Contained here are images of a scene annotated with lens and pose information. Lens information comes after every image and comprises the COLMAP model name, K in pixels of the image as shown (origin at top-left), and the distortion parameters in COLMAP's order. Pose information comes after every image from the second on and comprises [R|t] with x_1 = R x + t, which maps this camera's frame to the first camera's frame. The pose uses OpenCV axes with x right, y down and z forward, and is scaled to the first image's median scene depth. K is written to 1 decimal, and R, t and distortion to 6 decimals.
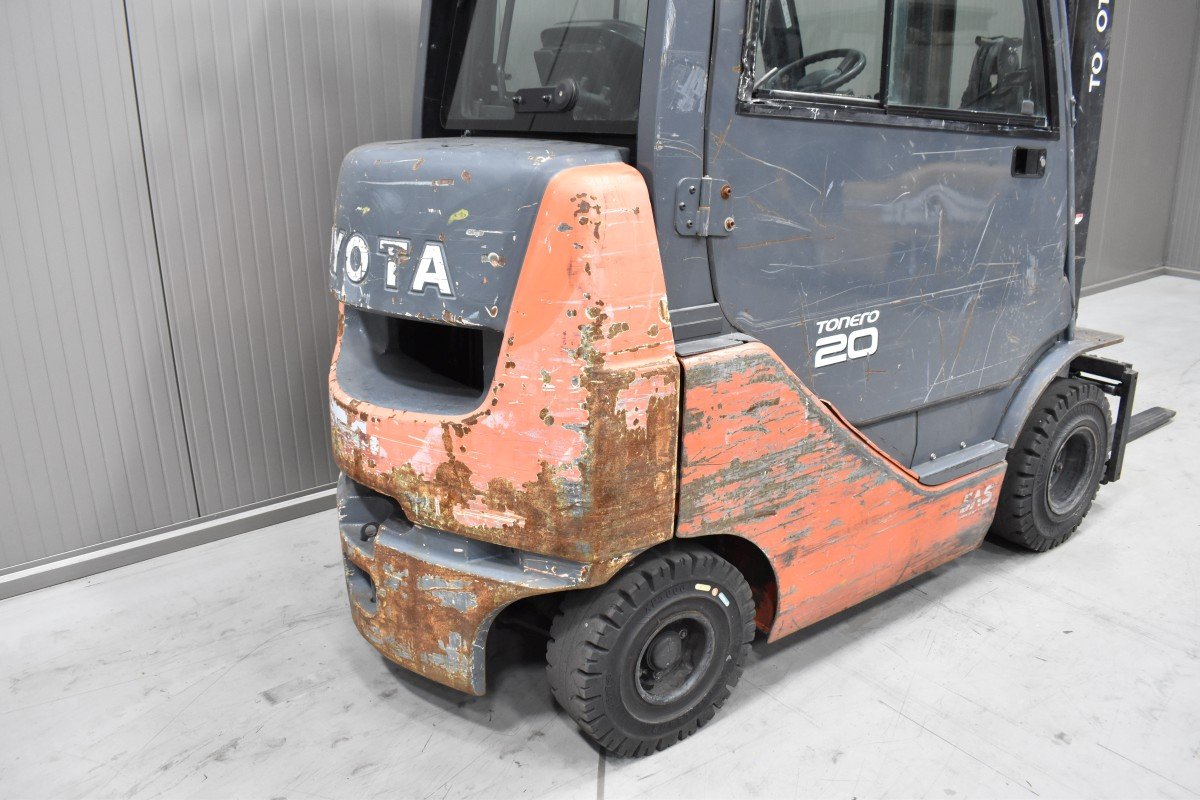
lens RADIAL K [[924.1, 0, 600.1], [0, 924.1, 394.0], [0, 0, 1]] dist [-0.093084, 0.013269]
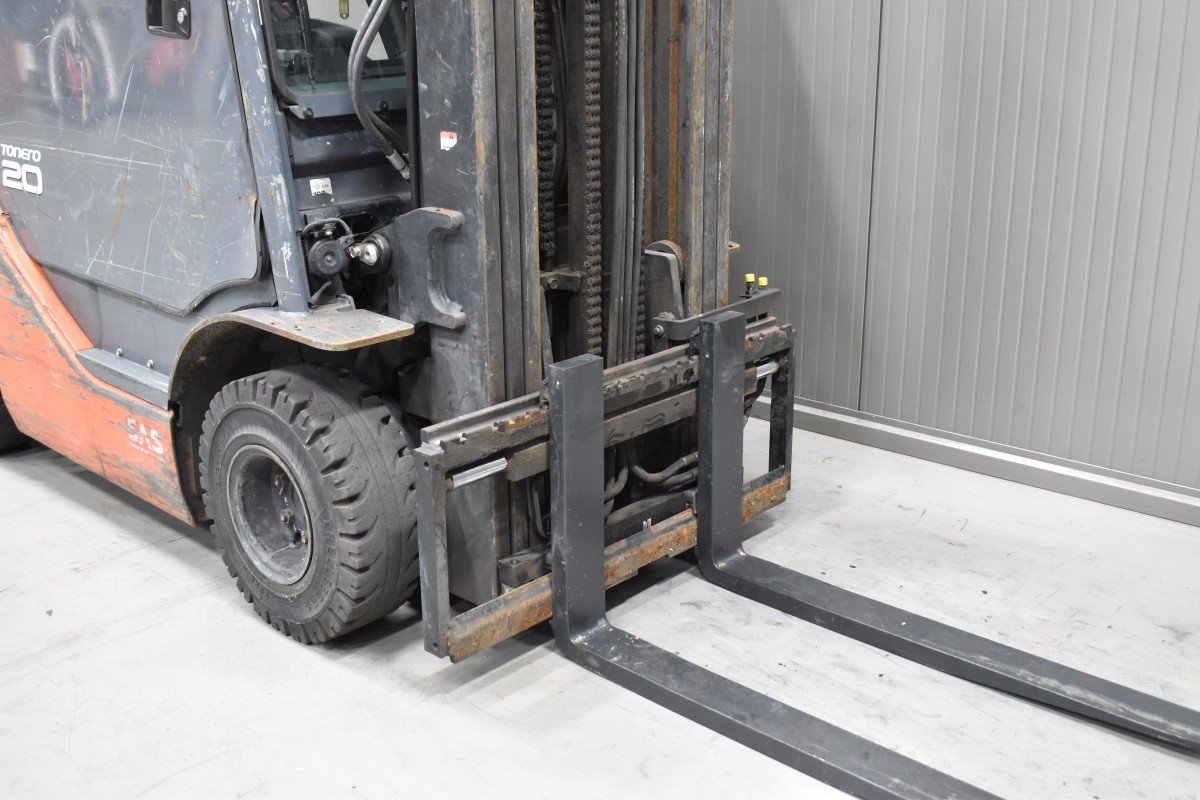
lens RADIAL K [[1328.2, 0, 599.9], [0, 1328.2, 395.0], [0, 0, 1]] dist [-0.061166, 0.000000]
pose [[0.207970, 0.311475, -0.927217, 2.089023], [-0.300187, 0.922523, 0.242567, -0.427352], [0.930933, 0.227891, 0.285358, 1.382200]]
